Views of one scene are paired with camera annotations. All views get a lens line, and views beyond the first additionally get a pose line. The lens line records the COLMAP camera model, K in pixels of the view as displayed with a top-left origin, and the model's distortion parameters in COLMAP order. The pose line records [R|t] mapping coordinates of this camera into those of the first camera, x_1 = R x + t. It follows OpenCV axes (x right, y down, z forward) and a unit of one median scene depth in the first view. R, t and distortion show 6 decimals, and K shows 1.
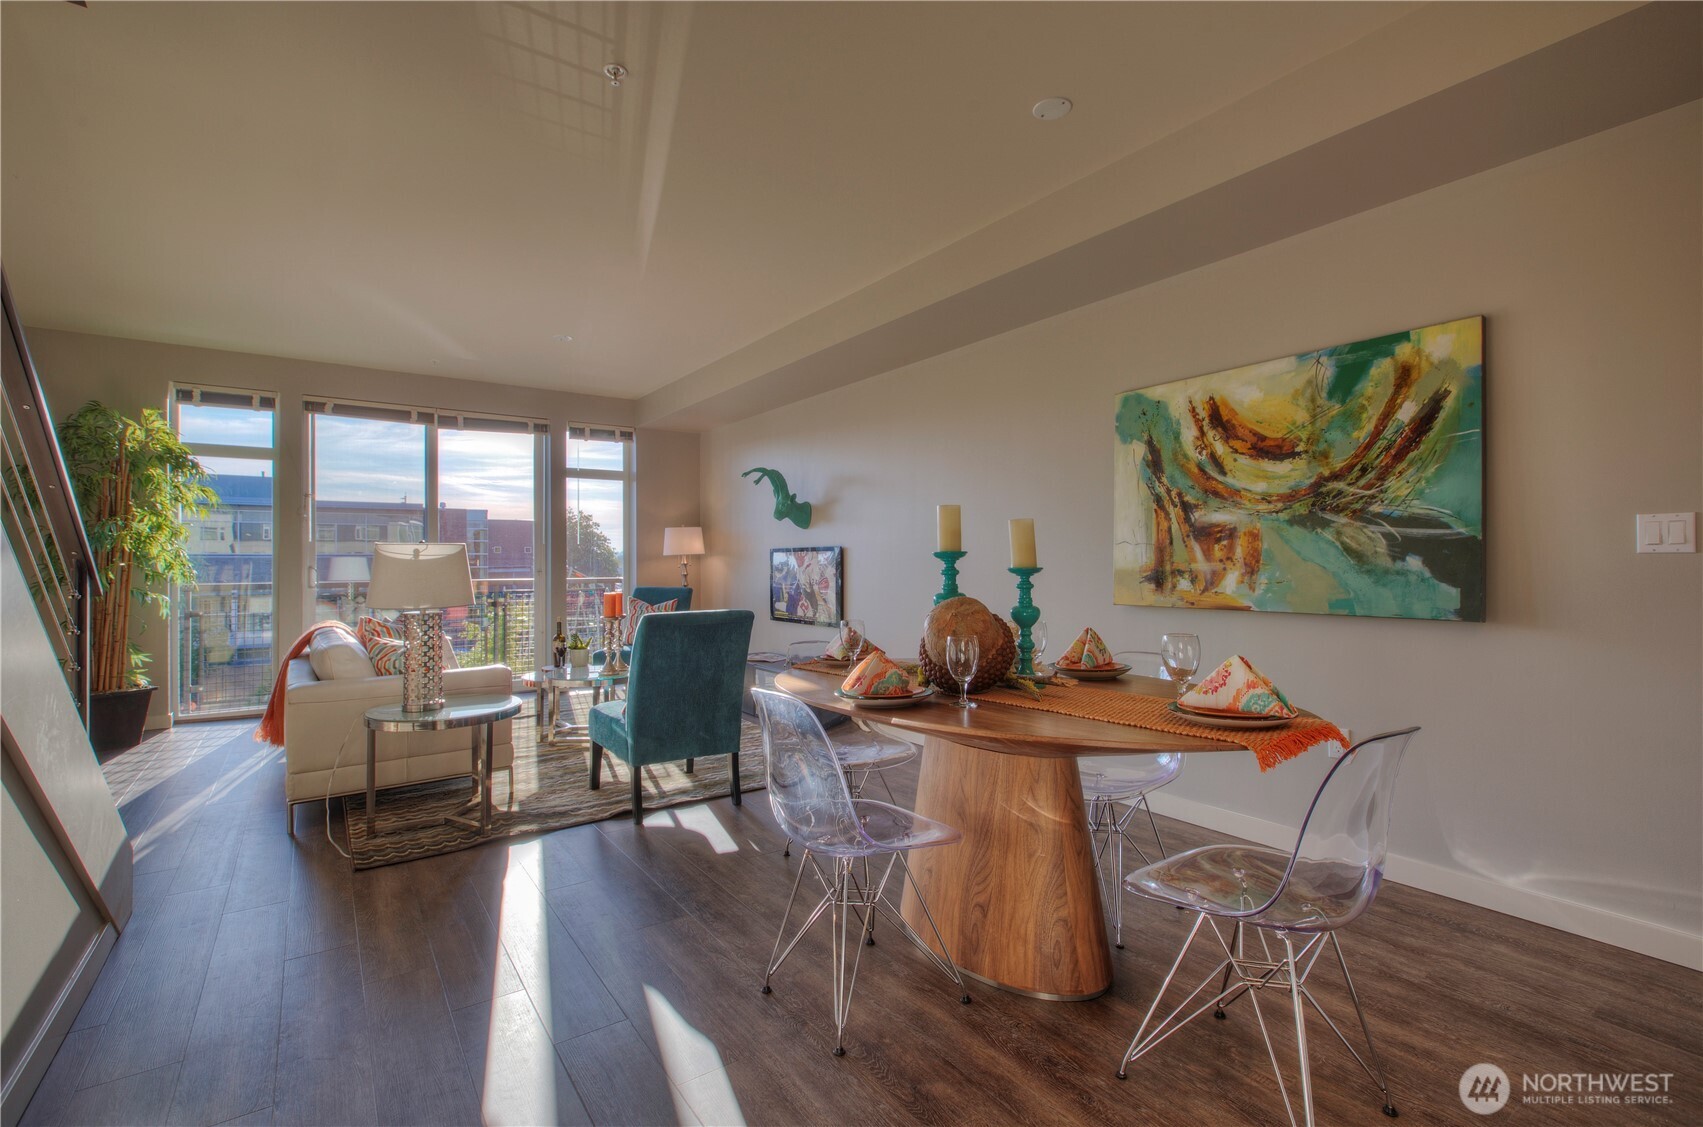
lens RADIAL K [[767.0, 0, 848.3], [0, 767.0, 562.7], [0, 0, 1]] dist [0.003833, 0.002247]
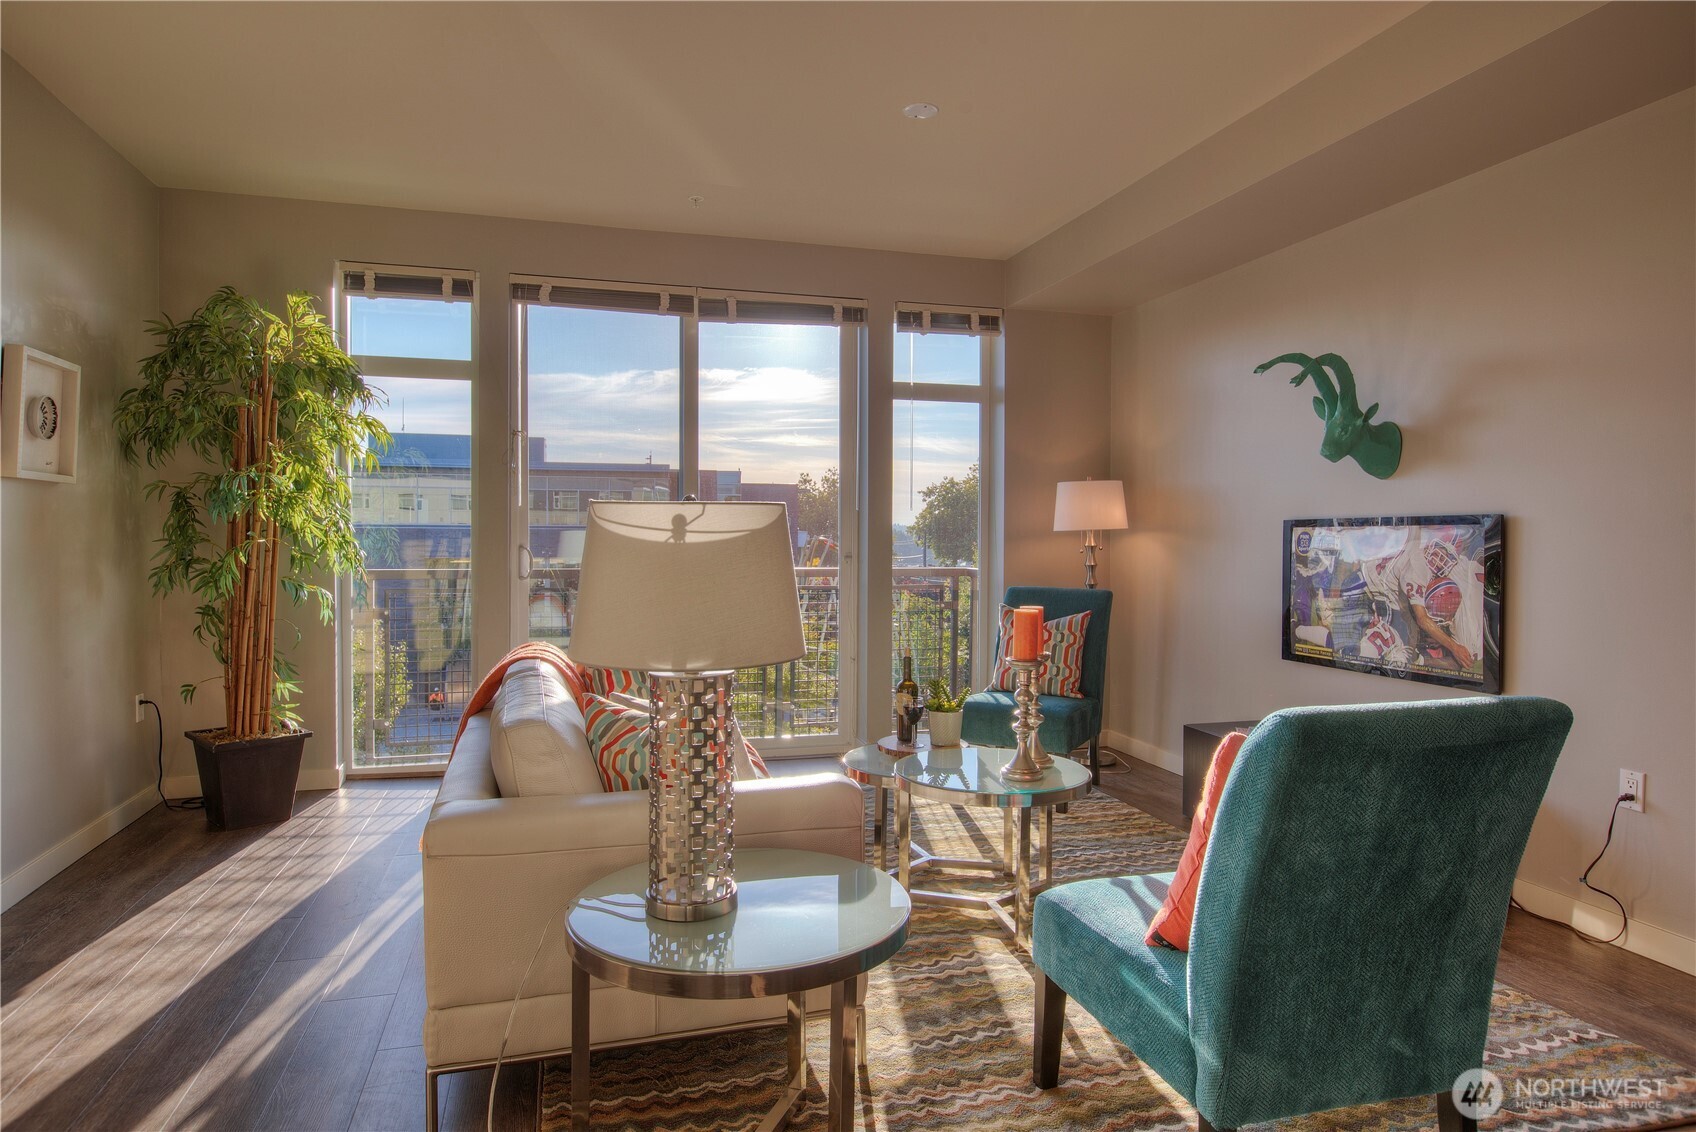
lens RADIAL K [[1012.7, 0, 850.1], [0, 1012.7, 557.4], [0, 0, 1]] dist [0.008784, 0.000624]
pose [[0.947123, 0.014715, -0.320534, -0.176746], [-0.008982, 0.999772, 0.019356, -0.004112], [0.320746, -0.015453, 0.947039, 0.301904]]
